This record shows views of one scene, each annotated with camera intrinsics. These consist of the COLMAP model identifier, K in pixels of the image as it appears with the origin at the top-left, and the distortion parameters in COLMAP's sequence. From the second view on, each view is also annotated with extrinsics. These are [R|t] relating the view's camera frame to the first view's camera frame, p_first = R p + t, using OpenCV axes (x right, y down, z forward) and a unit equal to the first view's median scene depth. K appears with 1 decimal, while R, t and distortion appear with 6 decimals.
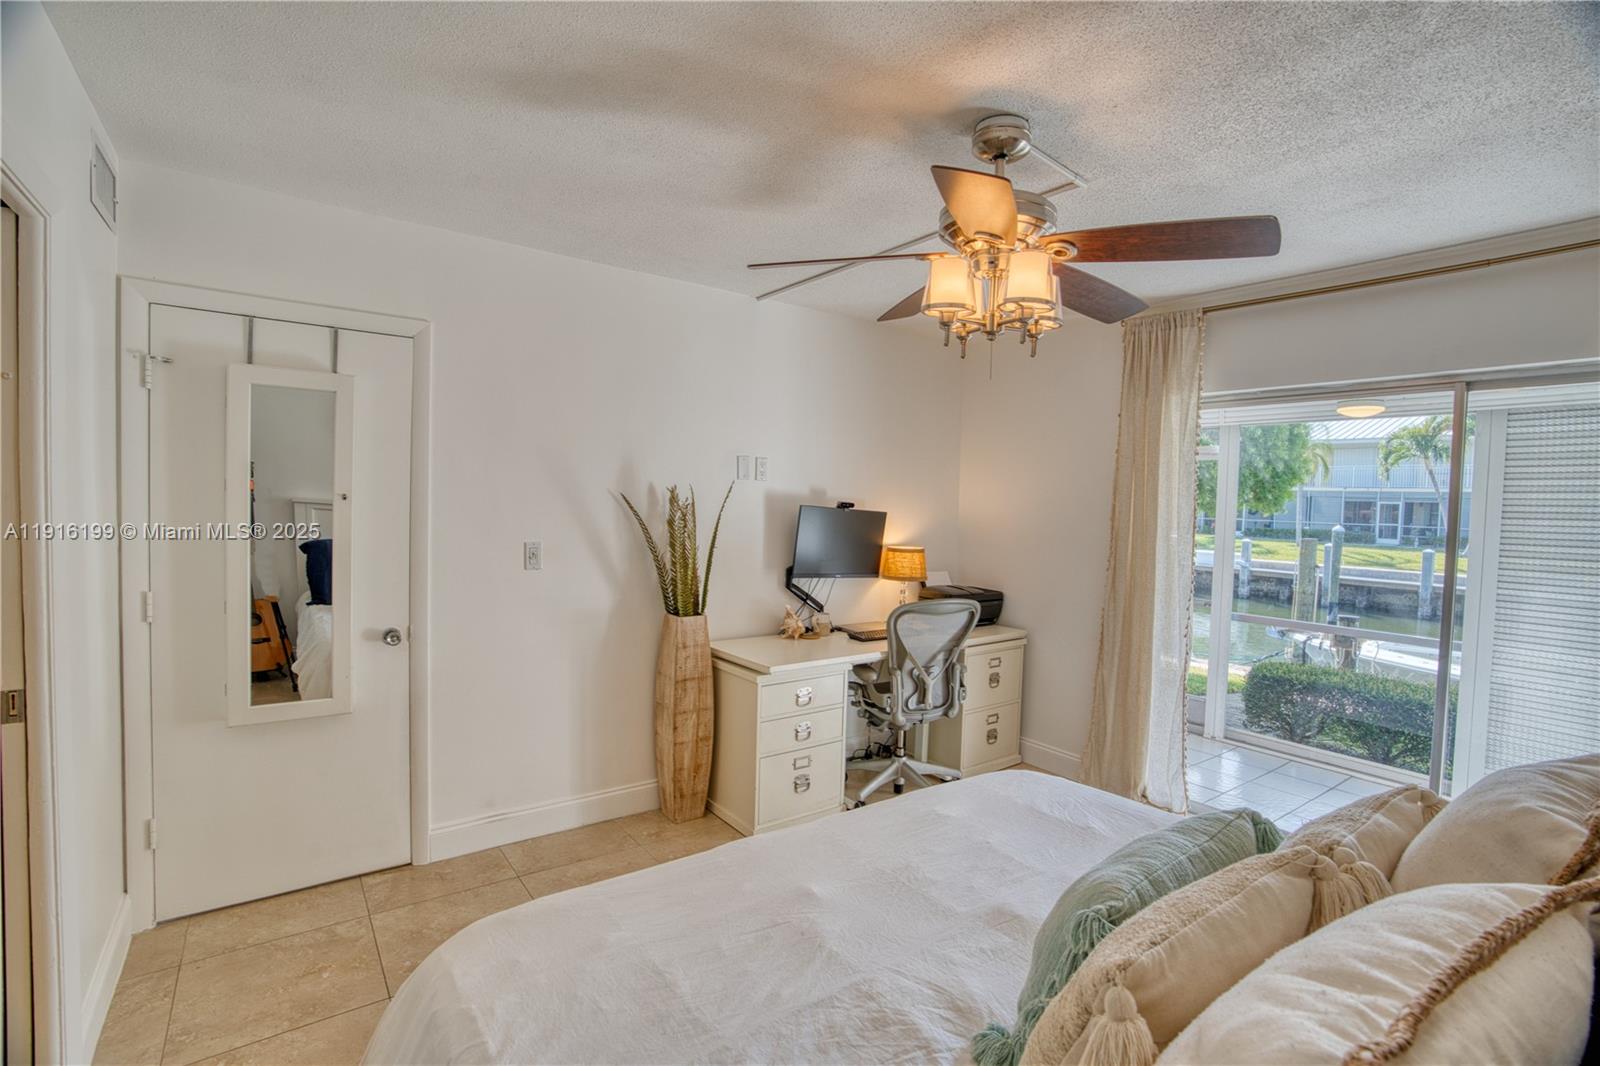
lens RADIAL K [[738.5, 0, 804.3], [0, 738.5, 528.2], [0, 0, 1]] dist [-0.068949, 0.028266]
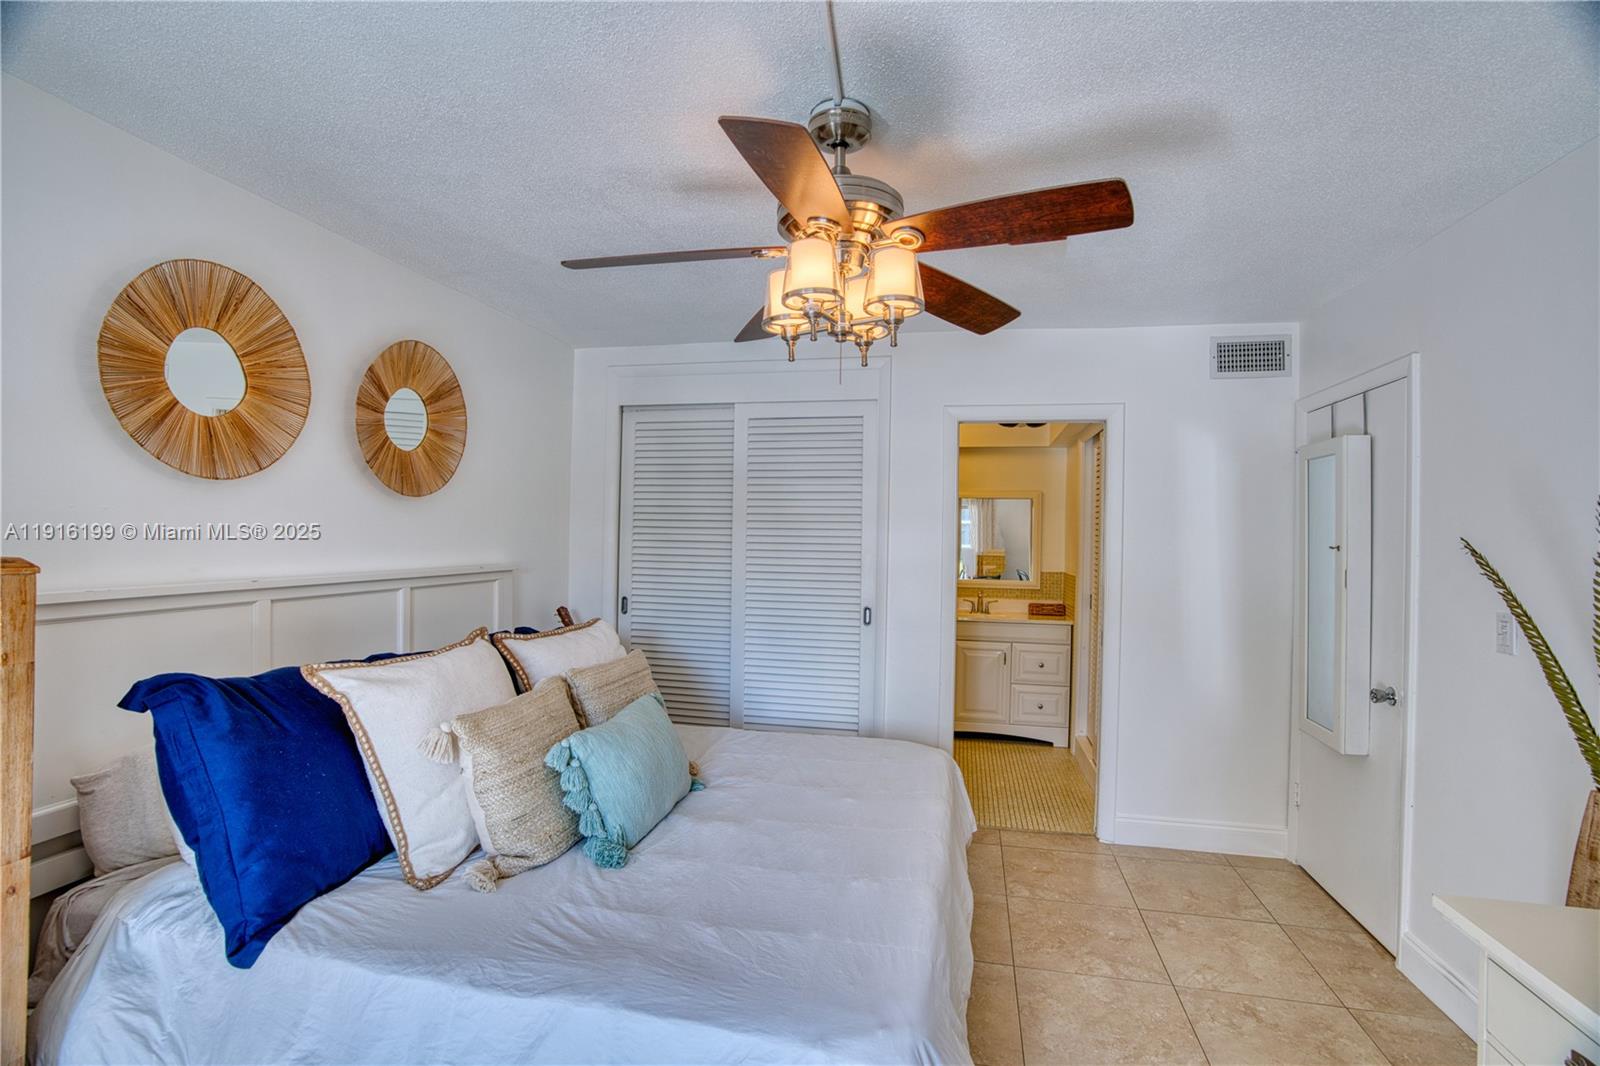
lens RADIAL K [[735.4, 0, 799.9], [0, 735.4, 529.2], [0, 0, 1]] dist [-0.067883, 0.025442]
pose [[-0.759761, -0.048997, -0.648354, 0.607720], [-0.065532, 0.997850, 0.001384, -0.017959], [0.646891, 0.043539, -0.761338, 1.165422]]
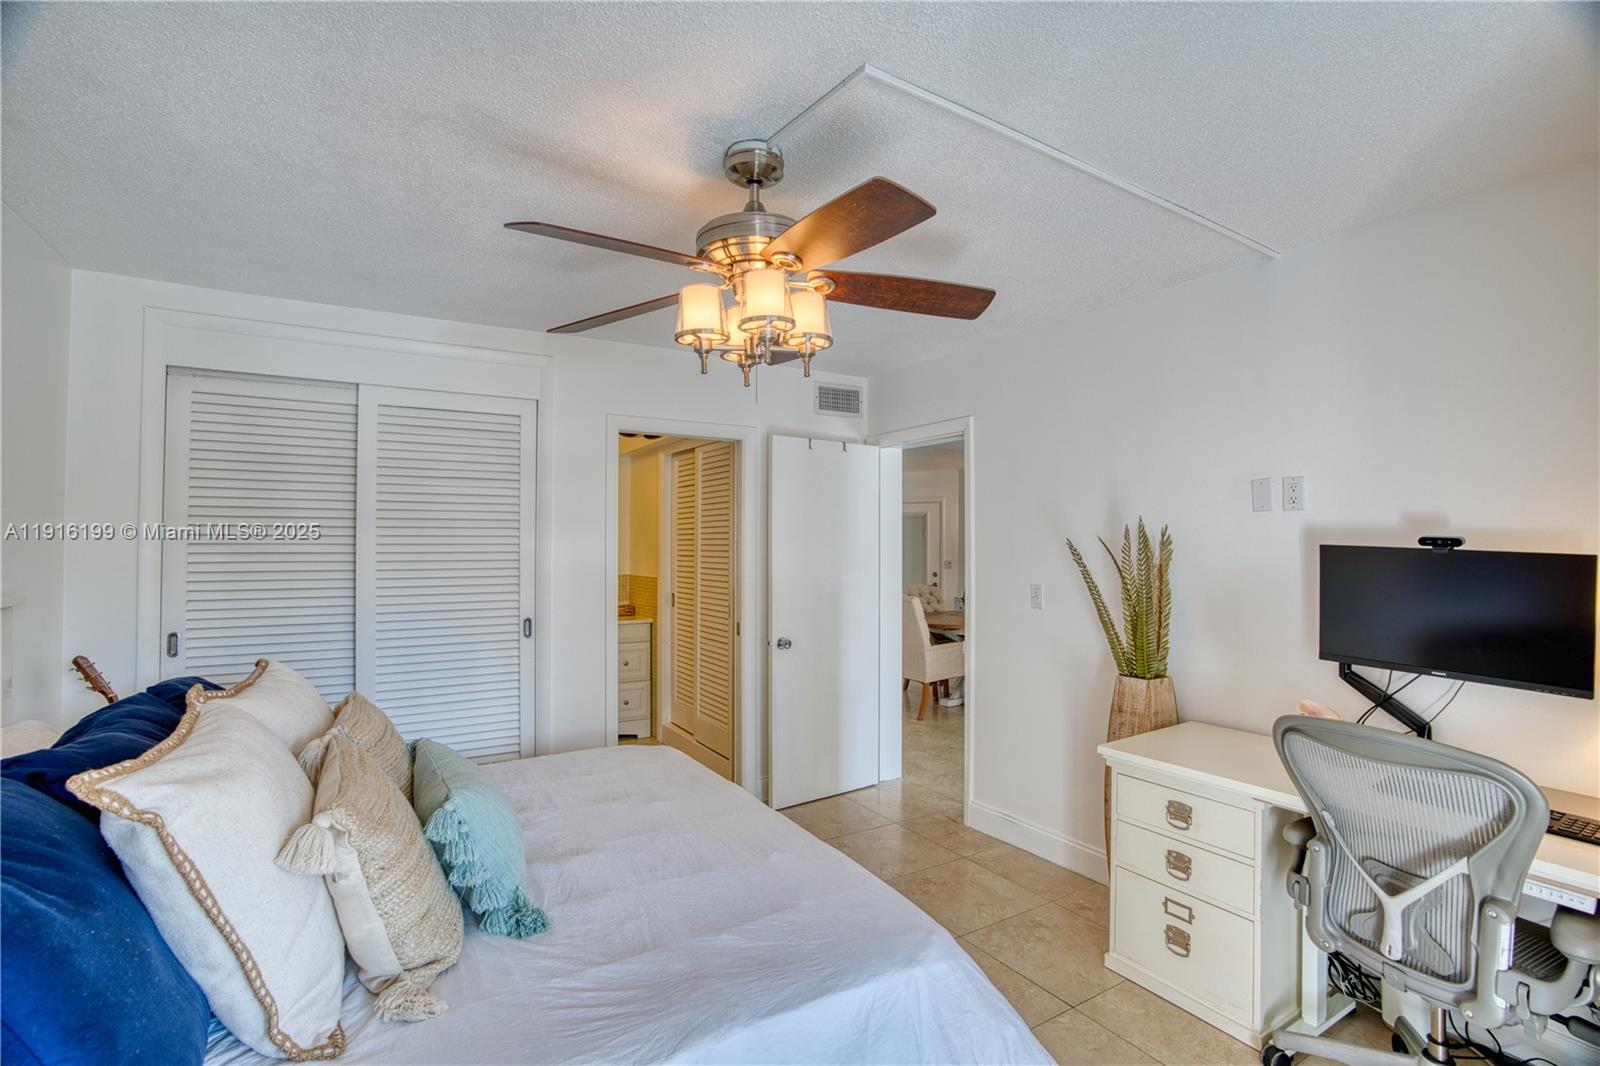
lens RADIAL K [[738.5, 0, 804.3], [0, 738.5, 528.2], [0, 0, 1]] dist [-0.068949, 0.028266]
pose [[-0.095244, -0.052238, -0.994082, 0.851151], [-0.041433, 0.997965, -0.048472, 0.004234], [0.994591, 0.036571, -0.097215, 0.818409]]
